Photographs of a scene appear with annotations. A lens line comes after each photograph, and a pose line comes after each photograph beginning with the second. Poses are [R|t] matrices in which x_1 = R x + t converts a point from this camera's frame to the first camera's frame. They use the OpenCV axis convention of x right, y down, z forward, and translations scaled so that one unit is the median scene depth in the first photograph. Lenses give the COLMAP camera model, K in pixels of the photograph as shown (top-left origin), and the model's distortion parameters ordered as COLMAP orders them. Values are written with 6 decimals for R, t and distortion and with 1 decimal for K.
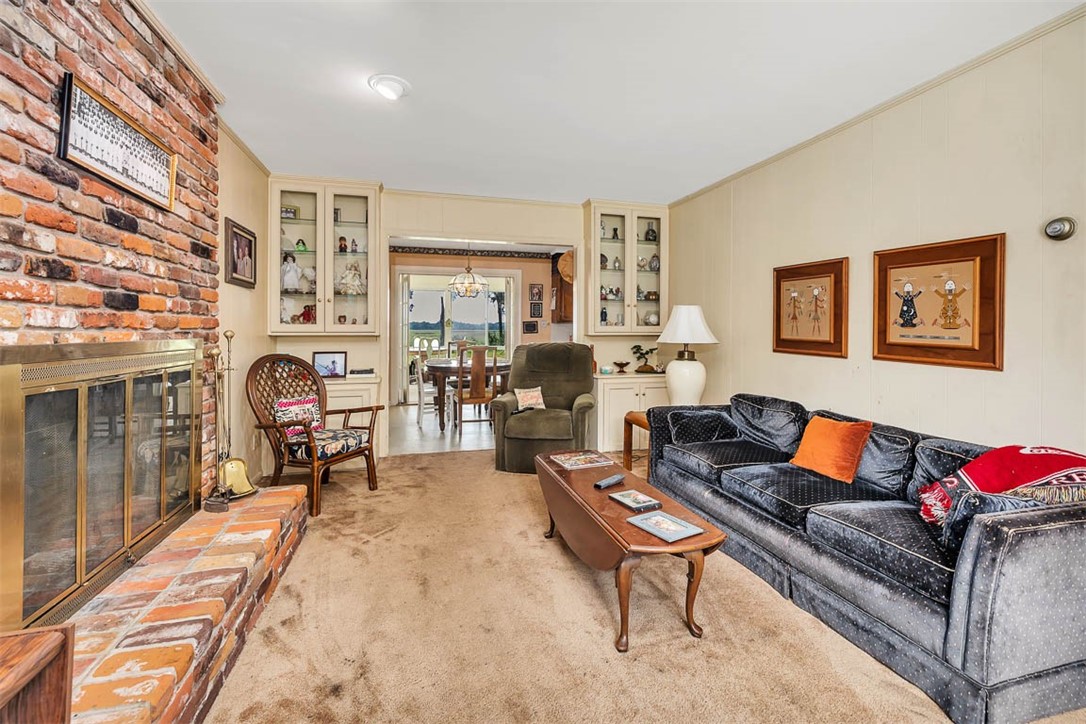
lens RADIAL K [[472.9, 0, 543.9], [0, 472.9, 322.8], [0, 0, 1]] dist [0.001305, 0.000043]
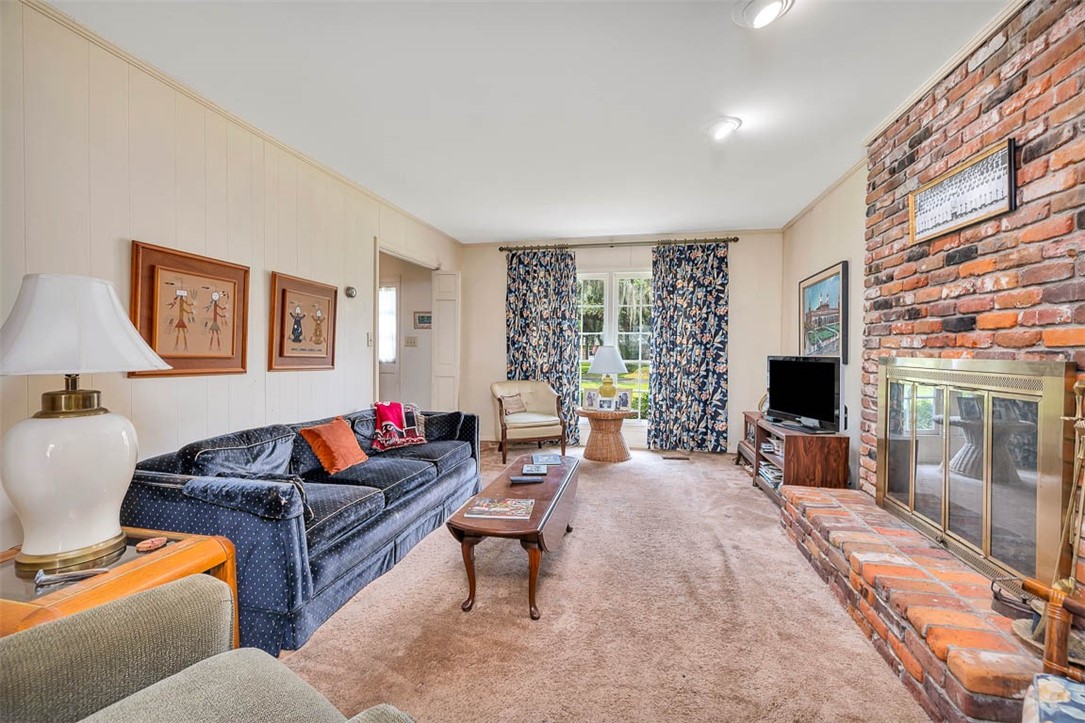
lens RADIAL K [[472.4, 0, 541.8], [0, 472.4, 359.2], [0, 0, 1]] dist [0.001305, 0.000043]
pose [[-0.889496, -0.017804, 0.456596, -0.371991], [-0.015835, 0.999841, 0.008138, 0.034142], [-0.456669, 0.000009, -0.889637, 1.830686]]
